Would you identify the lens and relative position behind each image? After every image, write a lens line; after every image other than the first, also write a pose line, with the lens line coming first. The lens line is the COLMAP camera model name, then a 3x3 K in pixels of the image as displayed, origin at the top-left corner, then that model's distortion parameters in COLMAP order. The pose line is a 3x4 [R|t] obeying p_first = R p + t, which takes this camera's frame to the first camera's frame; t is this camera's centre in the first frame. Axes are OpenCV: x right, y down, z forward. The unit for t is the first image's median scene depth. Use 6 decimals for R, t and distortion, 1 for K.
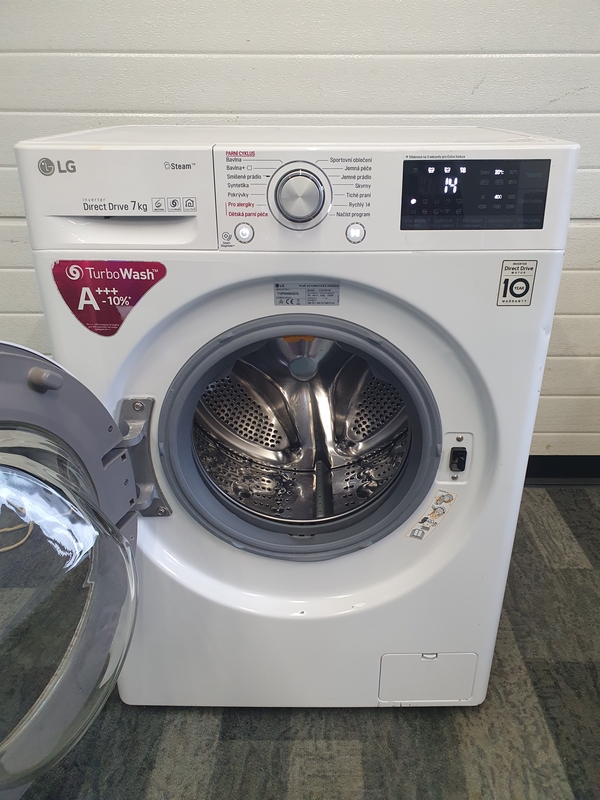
lens RADIAL K [[632.9, 0, 310.6], [0, 632.9, 409.6], [0, 0, 1]] dist [0.001586, 0.040839]
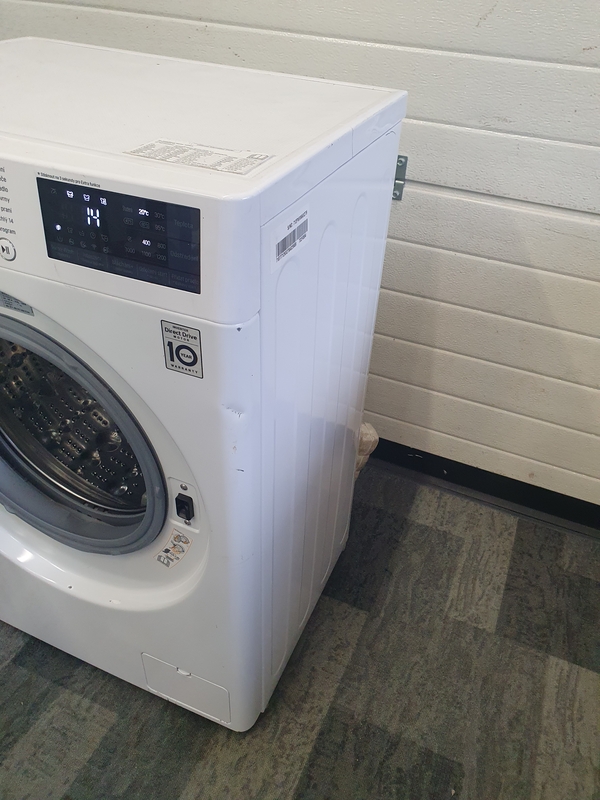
lens RADIAL K [[632.9, 0, 306.3], [0, 632.9, 400.6], [0, 0, 1]] dist [0.001586, 0.040839]
pose [[0.917554, 0.272779, -0.289287, 0.523533], [-0.215259, 0.952506, 0.215398, -0.251064], [0.334303, -0.135368, 0.932693, 0.219809]]
